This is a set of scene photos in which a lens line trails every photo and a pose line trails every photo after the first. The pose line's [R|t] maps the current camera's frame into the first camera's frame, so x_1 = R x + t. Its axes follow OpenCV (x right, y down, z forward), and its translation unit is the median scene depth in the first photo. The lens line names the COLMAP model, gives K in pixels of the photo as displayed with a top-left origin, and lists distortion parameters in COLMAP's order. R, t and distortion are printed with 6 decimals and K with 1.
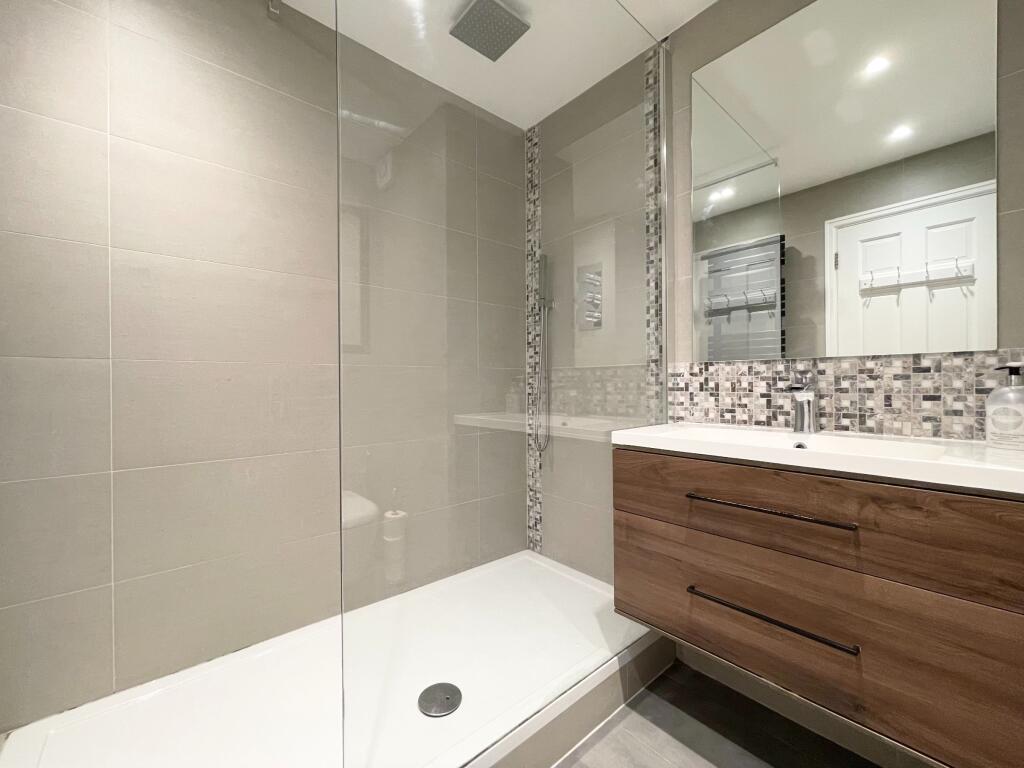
lens RADIAL K [[412.1, 0, 506.5], [0, 412.1, 382.1], [0, 0, 1]] dist [-0.000166, -0.000153]
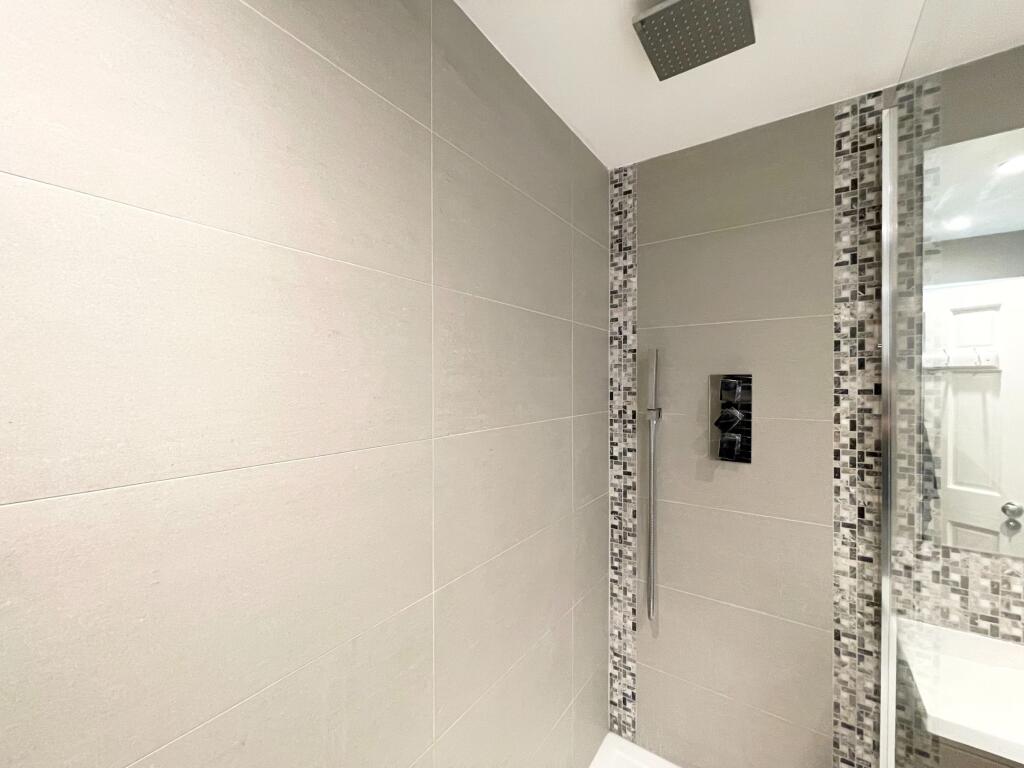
lens RADIAL K [[412.1, 0, 506.4], [0, 412.1, 383.5], [0, 0, 1]] dist [-0.000166, -0.000153]
pose [[0.968844, 0.003860, 0.247642, -0.426521], [-0.005736, 0.999960, 0.006854, -0.311379], [-0.247606, -0.008061, 0.968827, 0.437624]]
